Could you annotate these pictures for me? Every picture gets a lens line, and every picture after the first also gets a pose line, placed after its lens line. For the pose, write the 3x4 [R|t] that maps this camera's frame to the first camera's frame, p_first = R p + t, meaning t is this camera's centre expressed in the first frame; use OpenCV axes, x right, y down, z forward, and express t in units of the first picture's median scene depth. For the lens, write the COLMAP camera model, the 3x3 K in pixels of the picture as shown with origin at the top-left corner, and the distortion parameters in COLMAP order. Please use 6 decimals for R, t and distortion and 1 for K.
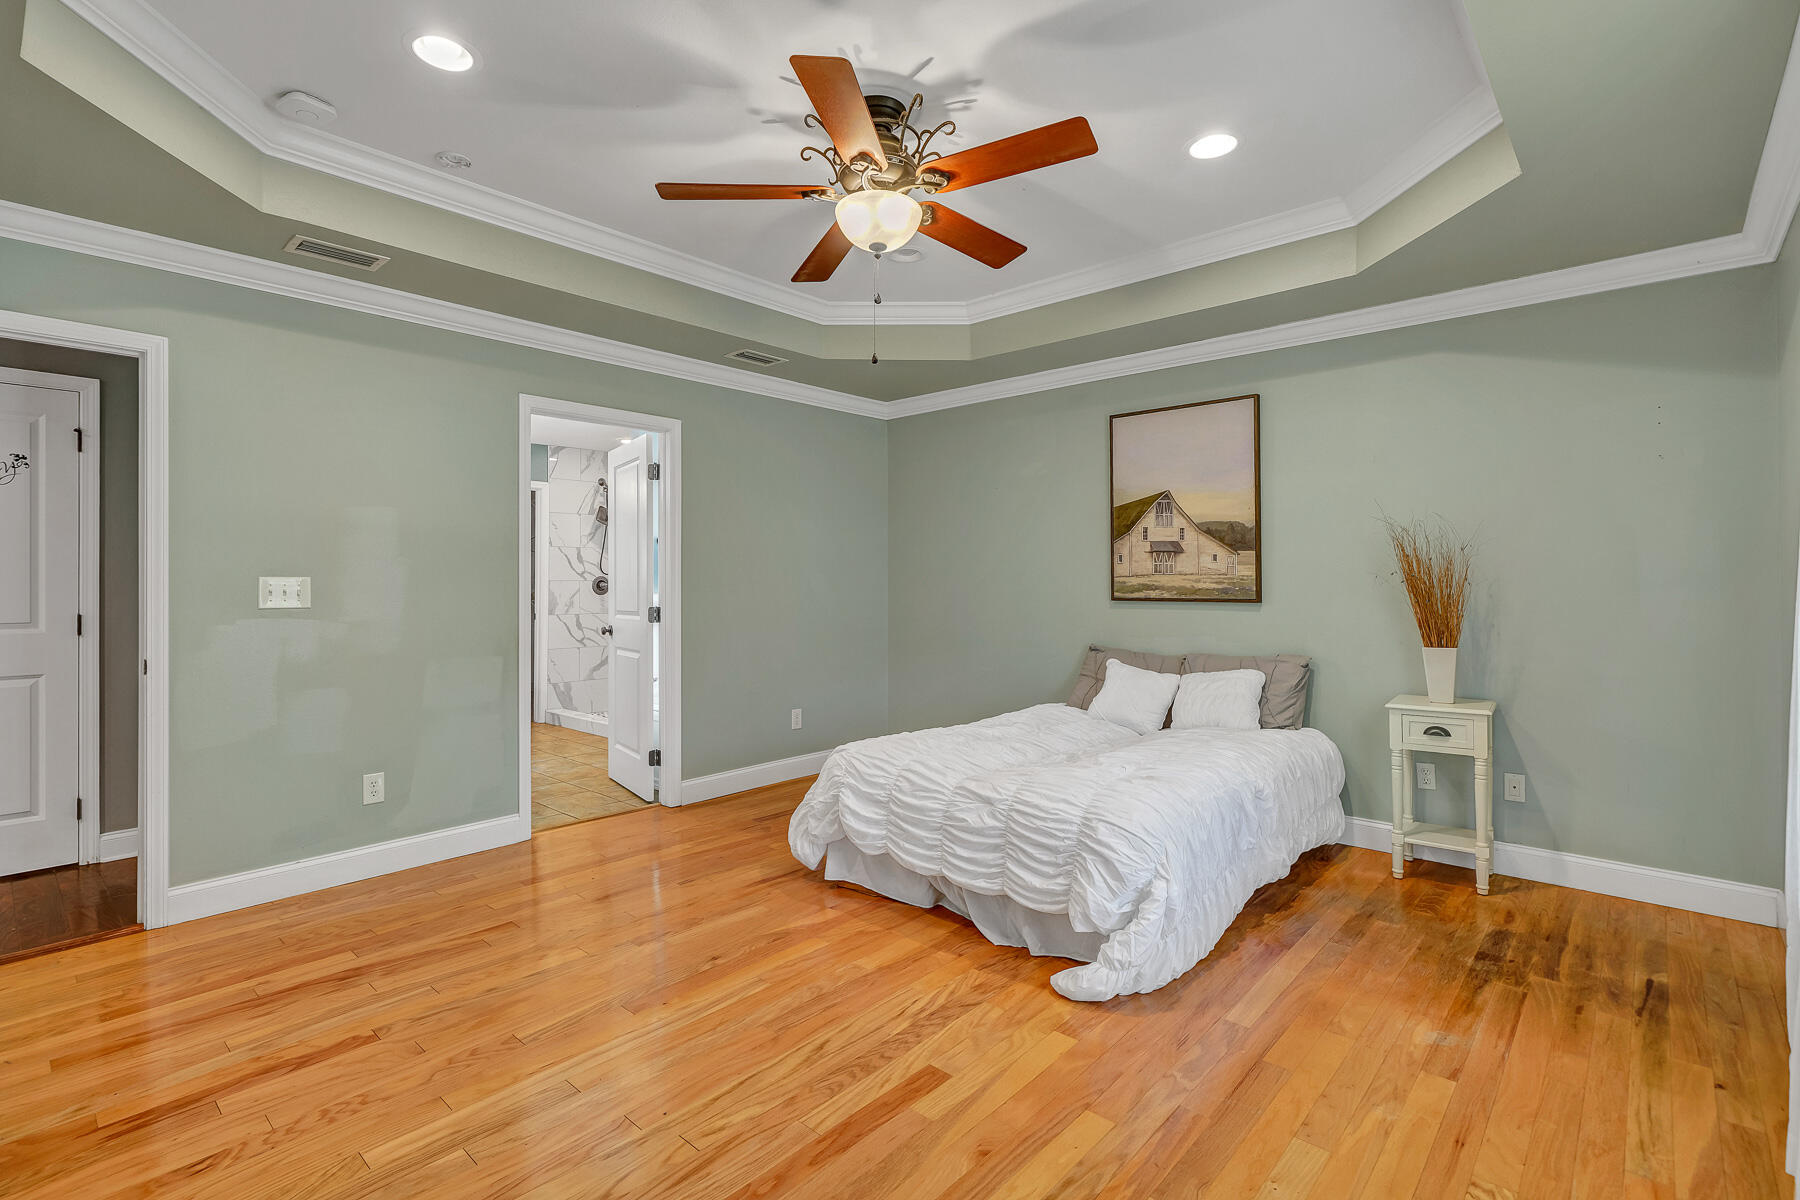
lens RADIAL K [[840.4, 0, 897.2], [0, 840.4, 575.3], [0, 0, 1]] dist [0.000782, -0.000042]
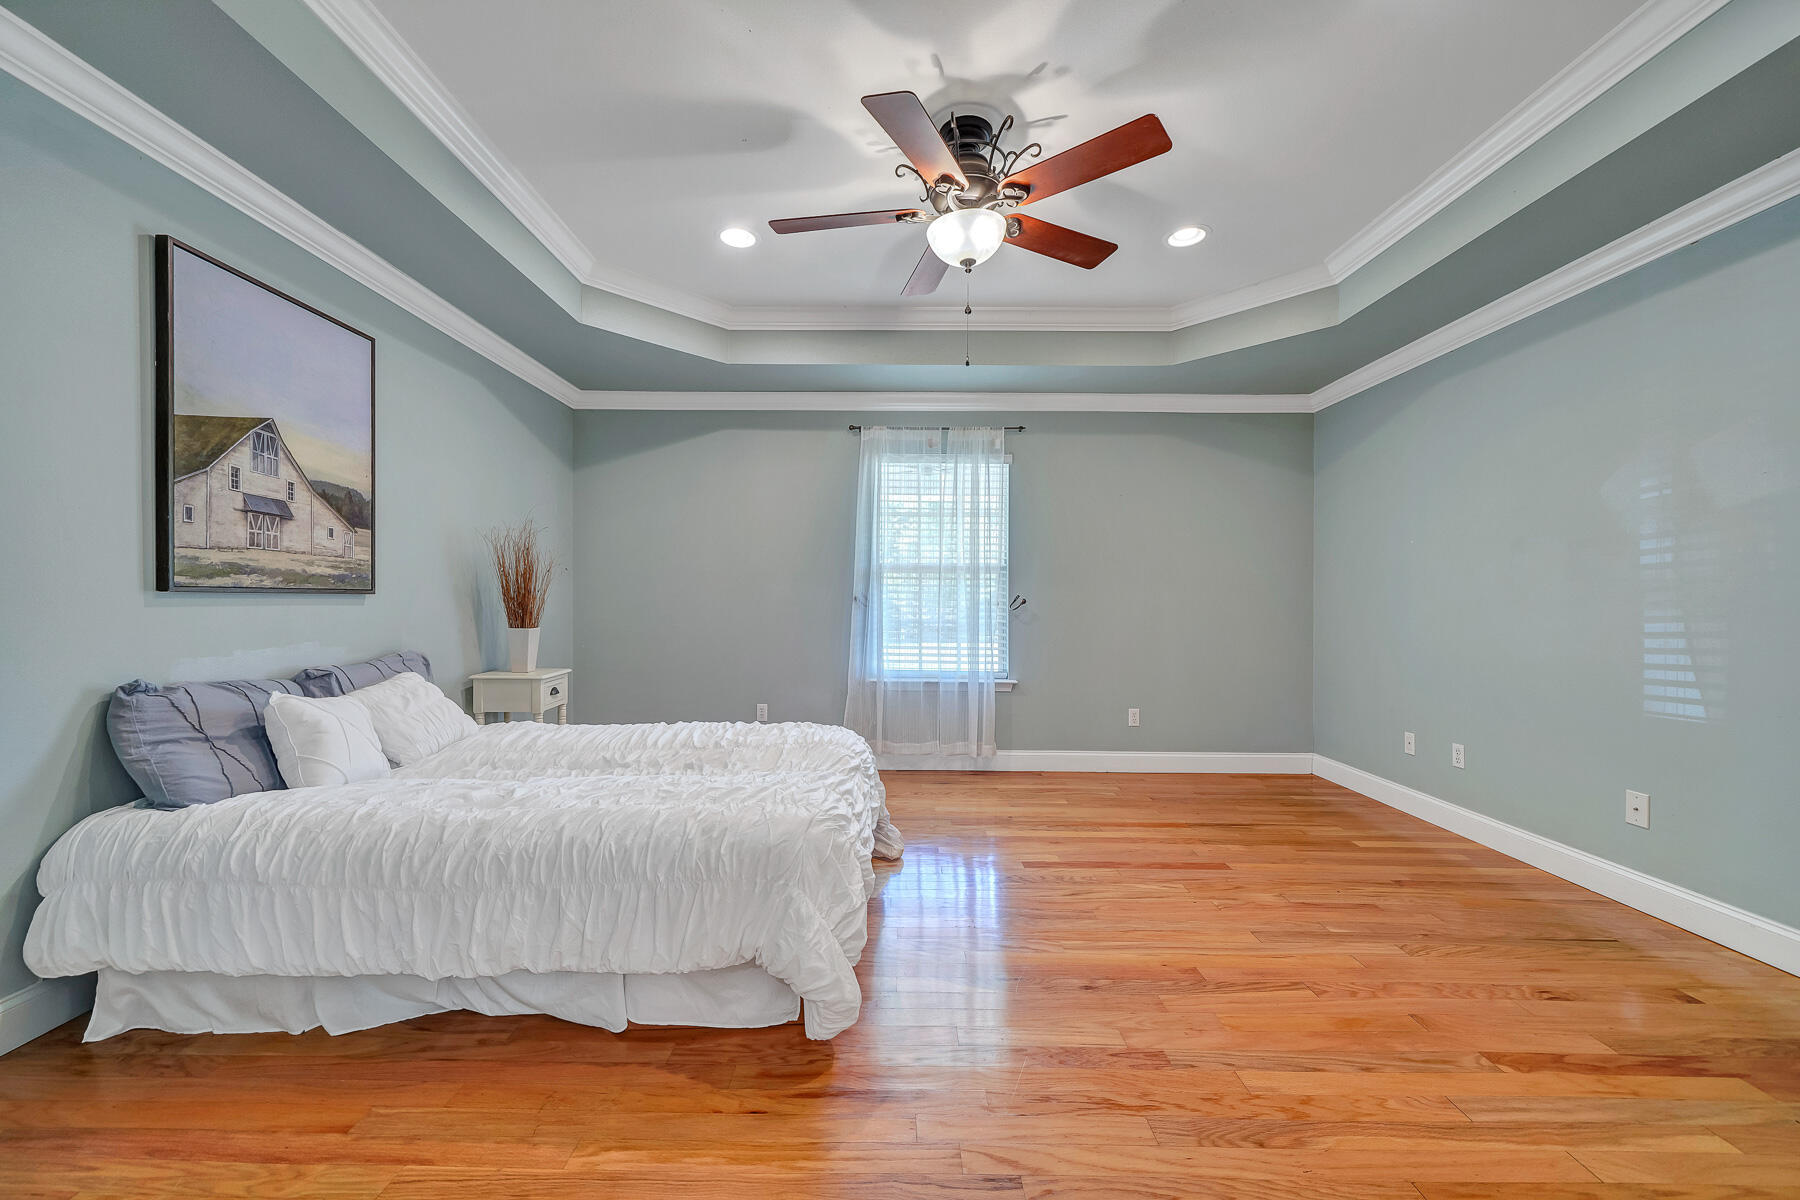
lens RADIAL K [[659.8, 0, 900.0], [0, 659.8, 600.0], [0, 0, 1]] dist [-0.001388, 0.000000]
pose [[-0.654329, -0.001385, 0.756209, -0.371718], [-0.012425, 0.999883, -0.008919, 0.035513], [-0.756108, -0.015232, -0.654269, 0.976944]]
